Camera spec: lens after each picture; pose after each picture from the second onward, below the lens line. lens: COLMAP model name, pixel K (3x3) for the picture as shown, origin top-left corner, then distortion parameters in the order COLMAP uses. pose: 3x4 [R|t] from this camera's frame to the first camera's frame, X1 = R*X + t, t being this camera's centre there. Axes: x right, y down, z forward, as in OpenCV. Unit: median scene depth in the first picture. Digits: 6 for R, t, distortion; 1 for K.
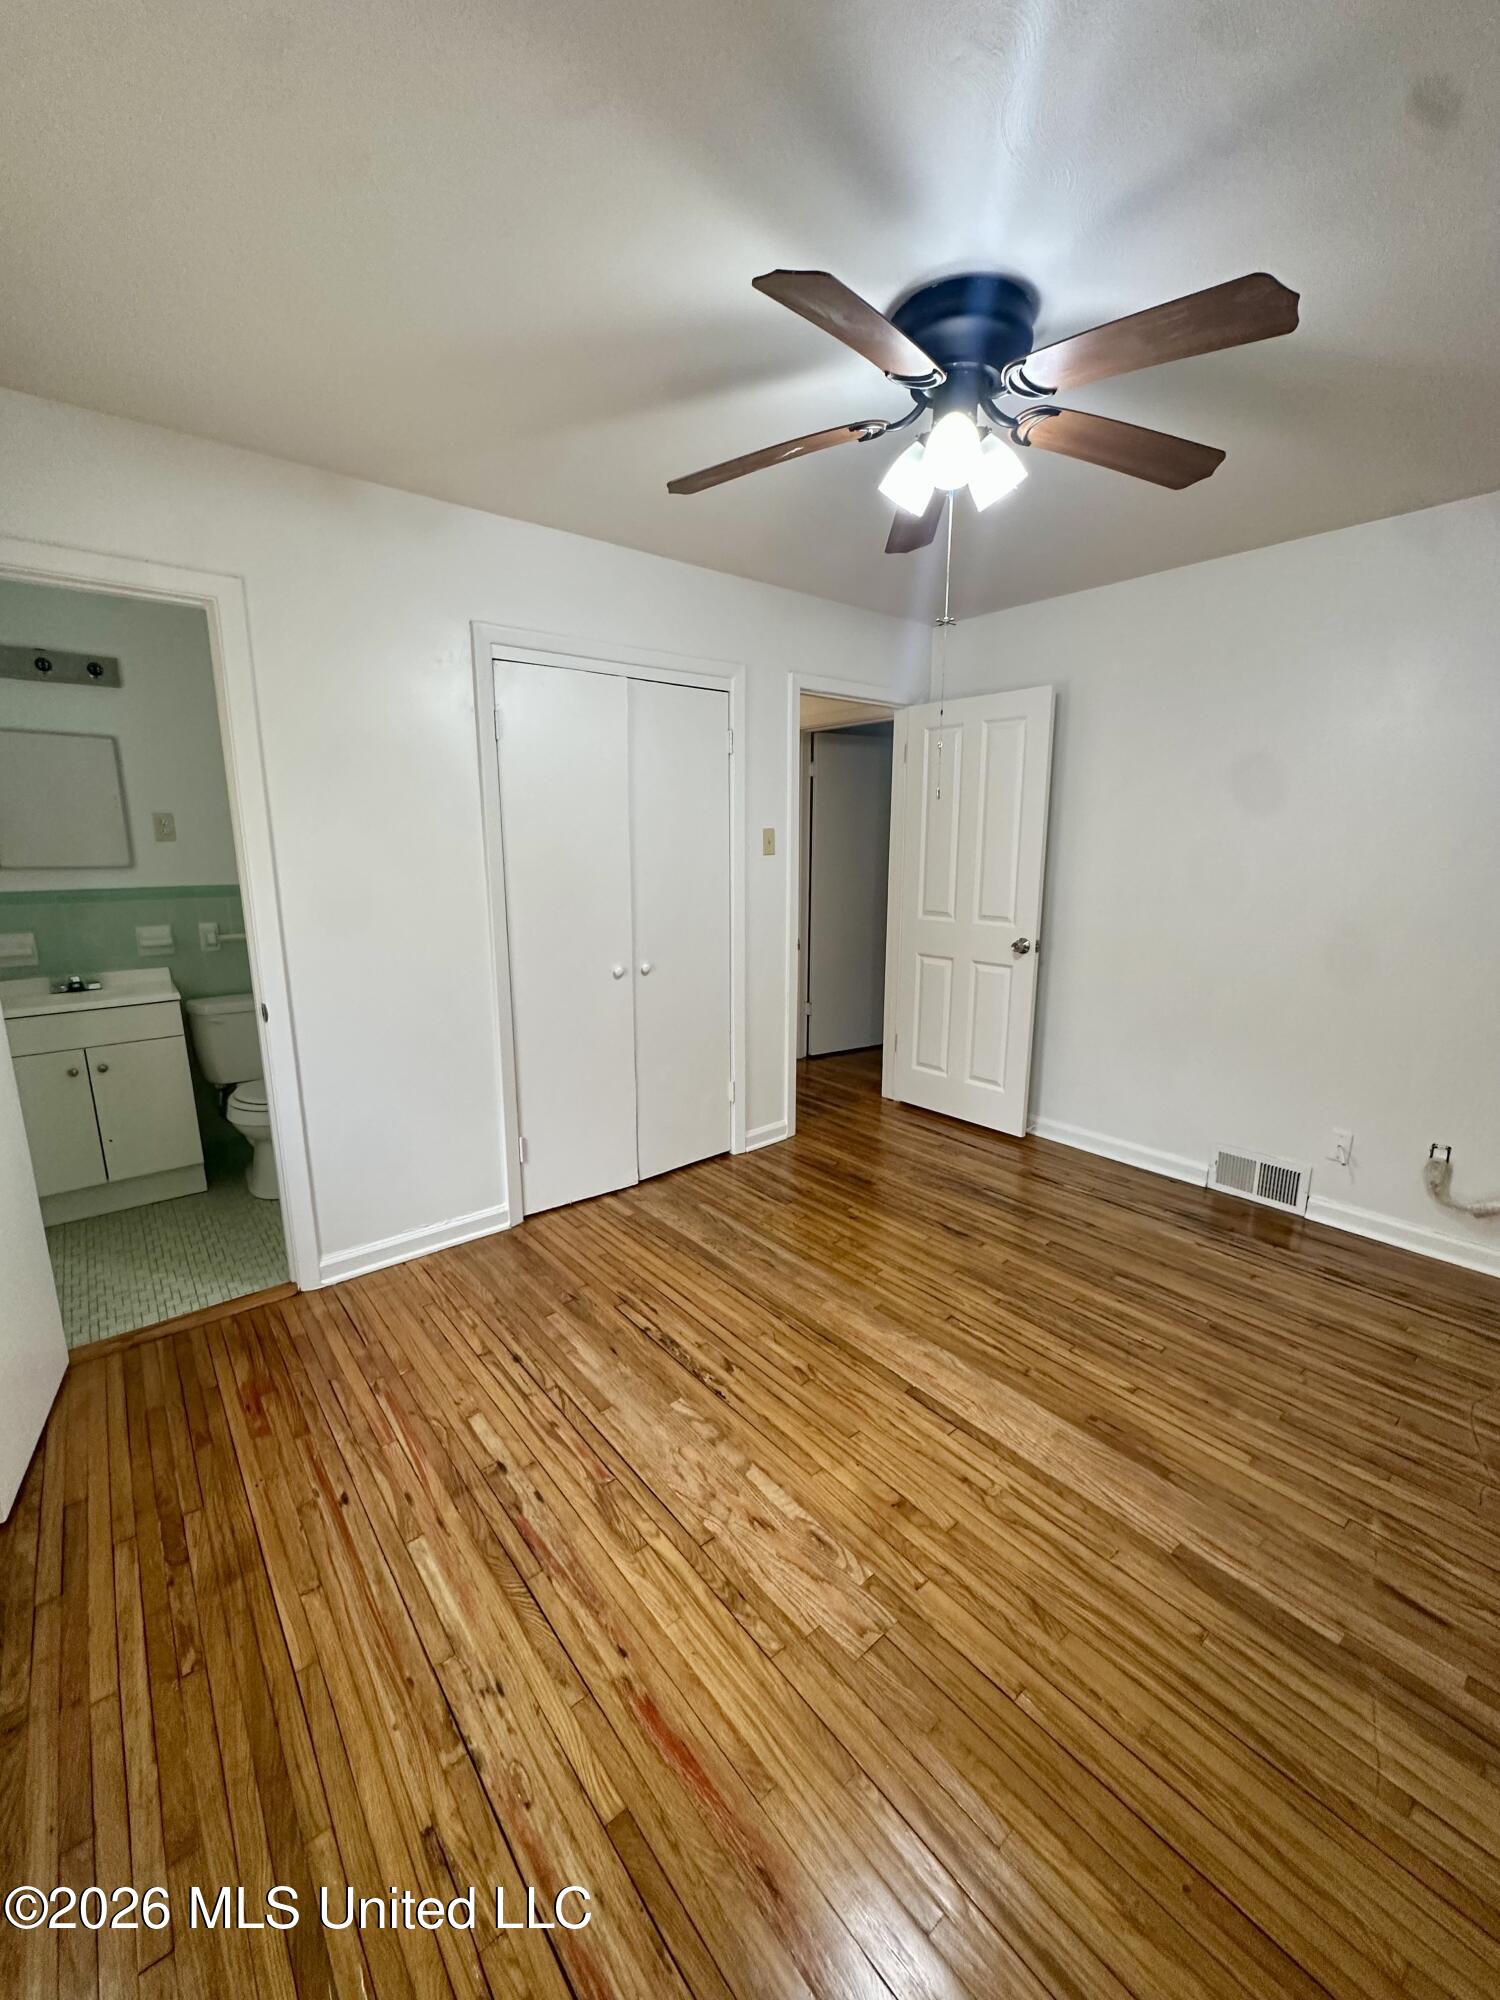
lens RADIAL K [[799.0, 0, 756.3], [0, 799.0, 1003.2], [0, 0, 1]] dist [-0.008844, 0.000959]
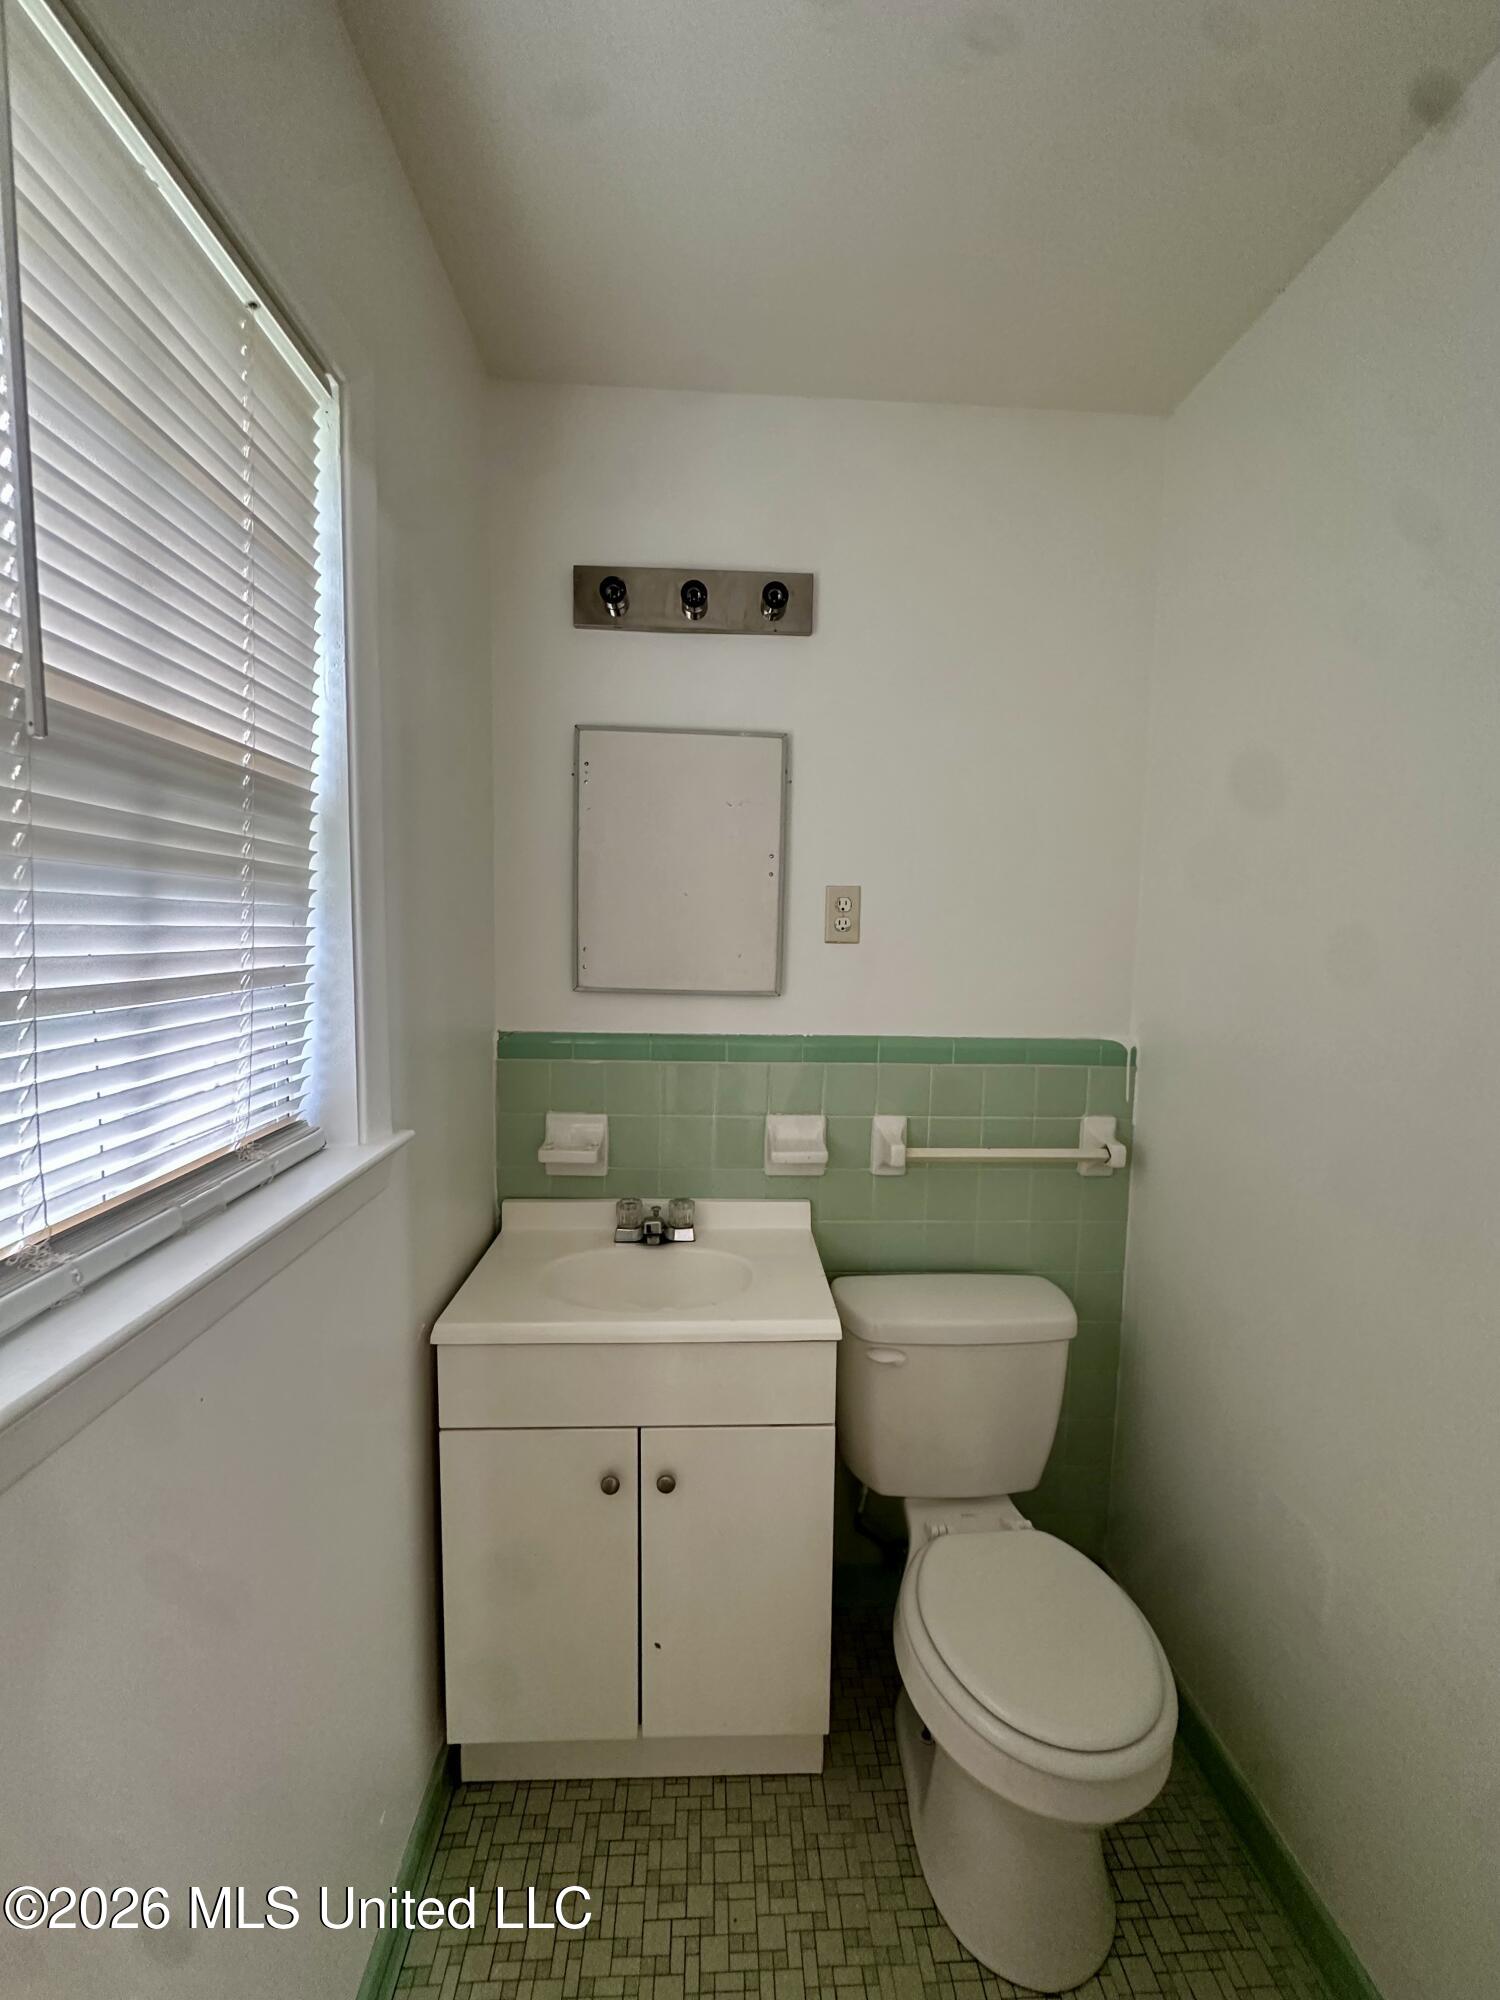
lens RADIAL K [[799.0, 0, 748.7], [0, 799.0, 1000.0], [0, 0, 1]] dist [-0.008844, 0.000959]
pose [[0.795658, 0.071051, -0.601565, -0.508006], [-0.138811, 0.988057, -0.066898, -0.134102], [0.589627, 0.136731, 0.796018, 0.602690]]
